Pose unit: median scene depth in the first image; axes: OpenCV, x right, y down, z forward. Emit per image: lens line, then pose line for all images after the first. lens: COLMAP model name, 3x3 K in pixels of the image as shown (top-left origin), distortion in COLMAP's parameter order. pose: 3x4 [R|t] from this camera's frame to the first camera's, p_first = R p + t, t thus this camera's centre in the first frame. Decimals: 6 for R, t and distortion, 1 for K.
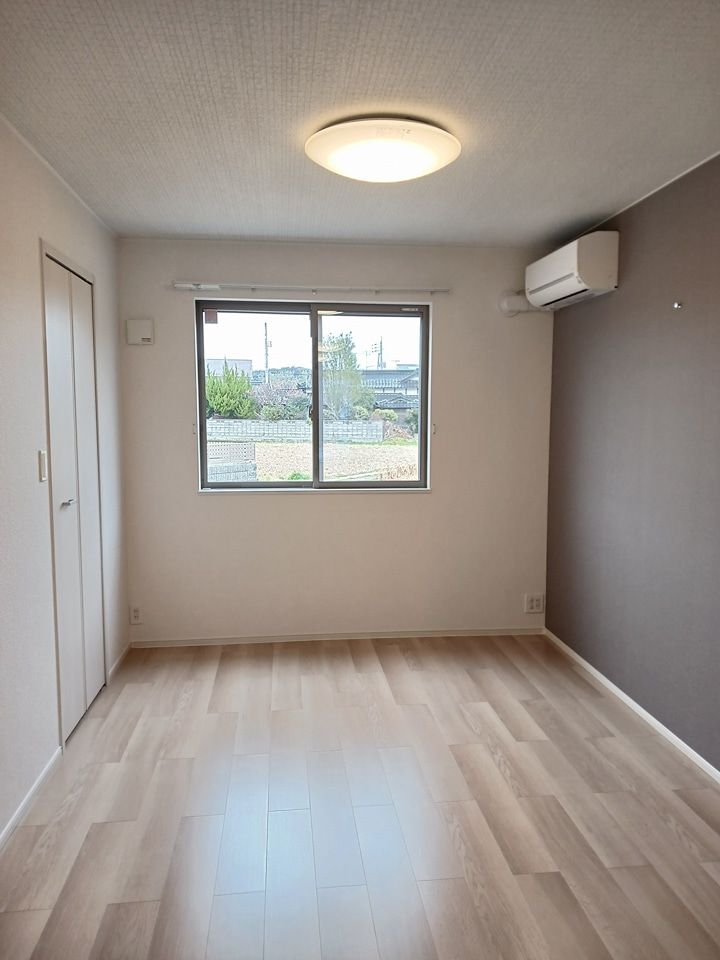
lens RADIAL K [[762.9, 0, 369.3], [0, 762.9, 489.0], [0, 0, 1]] dist [0.027008, -0.021108]
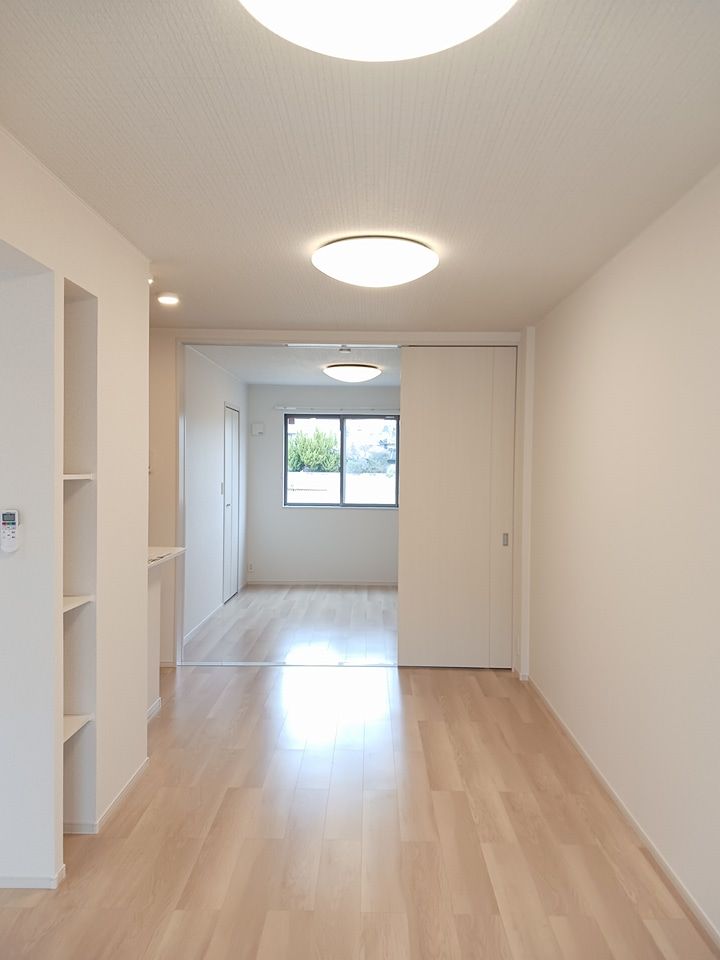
lens RADIAL K [[762.9, 0, 357.2], [0, 762.9, 475.2], [0, 0, 1]] dist [0.027008, -0.021108]
pose [[0.990933, 0.009165, -0.134043, 0.235647], [-0.020940, 0.996015, -0.086697, 0.088609], [0.132714, 0.088717, 0.987176, -0.949703]]
